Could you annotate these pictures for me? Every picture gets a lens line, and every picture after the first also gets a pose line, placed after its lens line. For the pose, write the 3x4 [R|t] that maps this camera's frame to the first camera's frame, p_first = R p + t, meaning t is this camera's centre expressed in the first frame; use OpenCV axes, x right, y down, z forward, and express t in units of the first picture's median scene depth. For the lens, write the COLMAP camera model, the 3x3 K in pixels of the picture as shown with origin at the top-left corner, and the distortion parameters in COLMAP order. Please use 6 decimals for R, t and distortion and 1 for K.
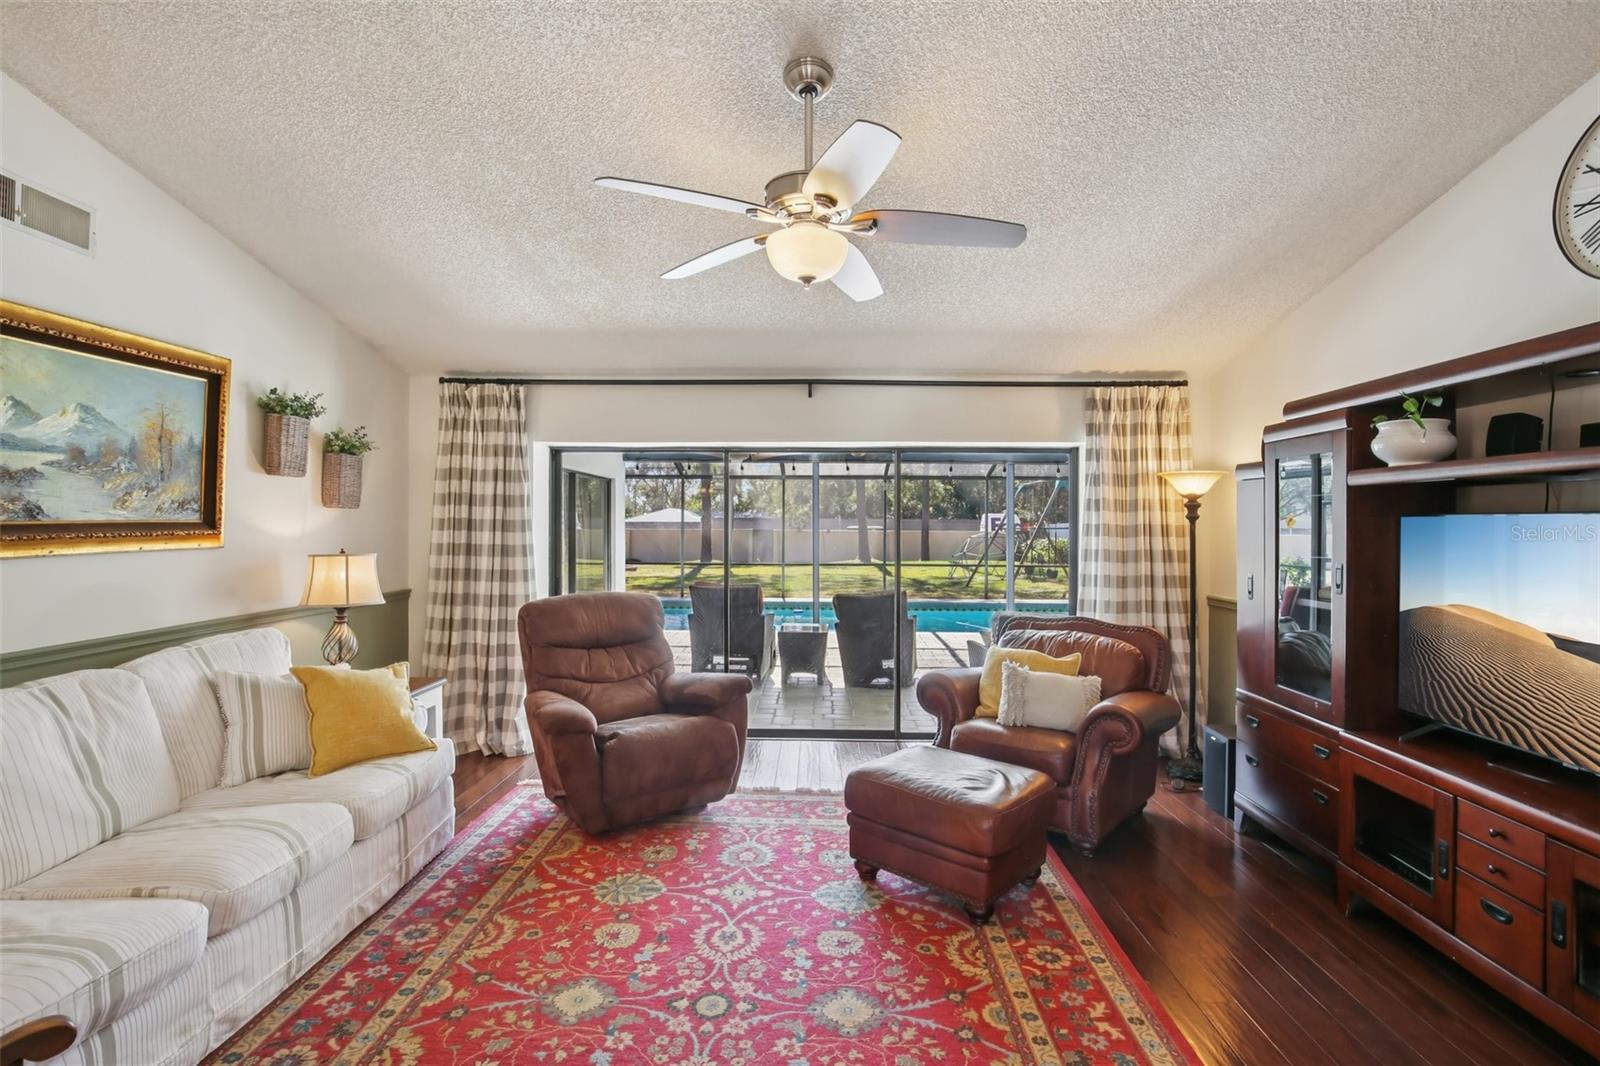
lens RADIAL K [[741.1, 0, 801.6], [0, 741.1, 521.5], [0, 0, 1]] dist [-0.030755, 0.003976]
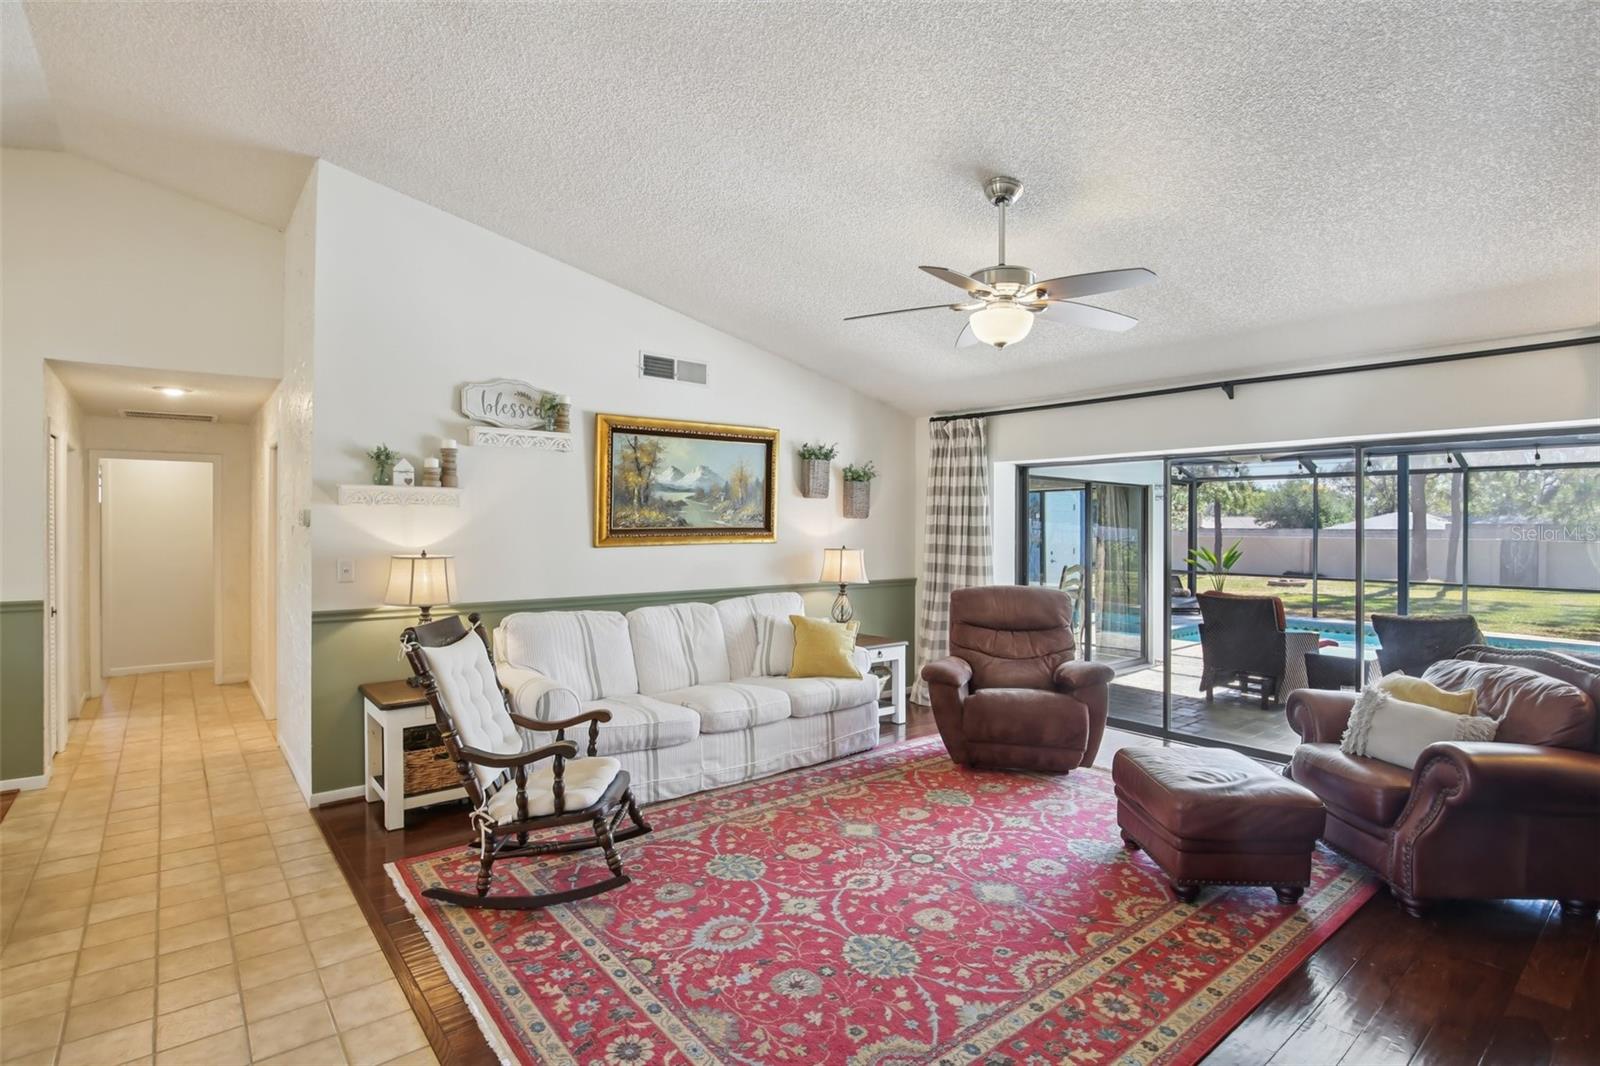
lens RADIAL K [[794.4, 0, 800.9], [0, 794.4, 523.3], [0, 0, 1]] dist [-0.021794, 0.006033]
pose [[0.652786, -0.004308, -0.757530, 0.639550], [-0.001014, 0.999978, -0.006561, 0.003017], [0.757541, 0.005052, 0.652768, -0.150834]]
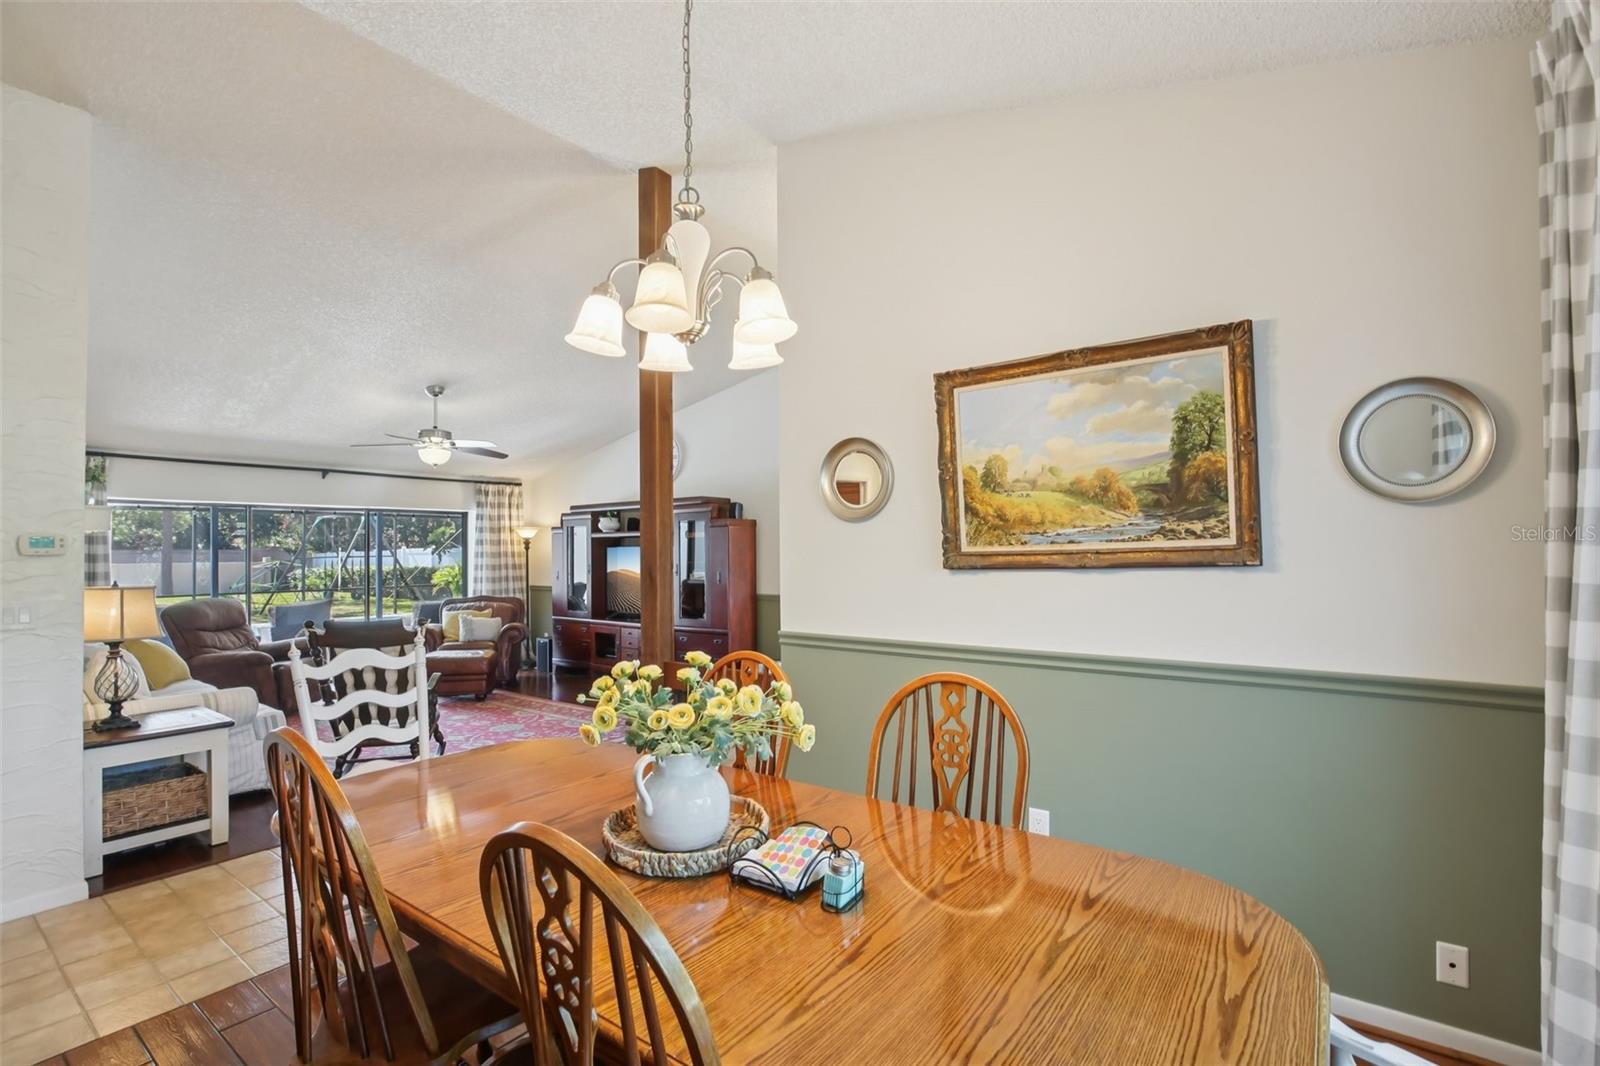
lens RADIAL K [[741.1, 0, 800.9], [0, 741.1, 530.4], [0, 0, 1]] dist [-0.030755, 0.003976]
pose [[0.576160, 0.010859, 0.817265, -1.090327], [0.011825, 0.999696, -0.021620, -0.001848], [-0.817251, 0.022121, 0.575857, -1.279492]]
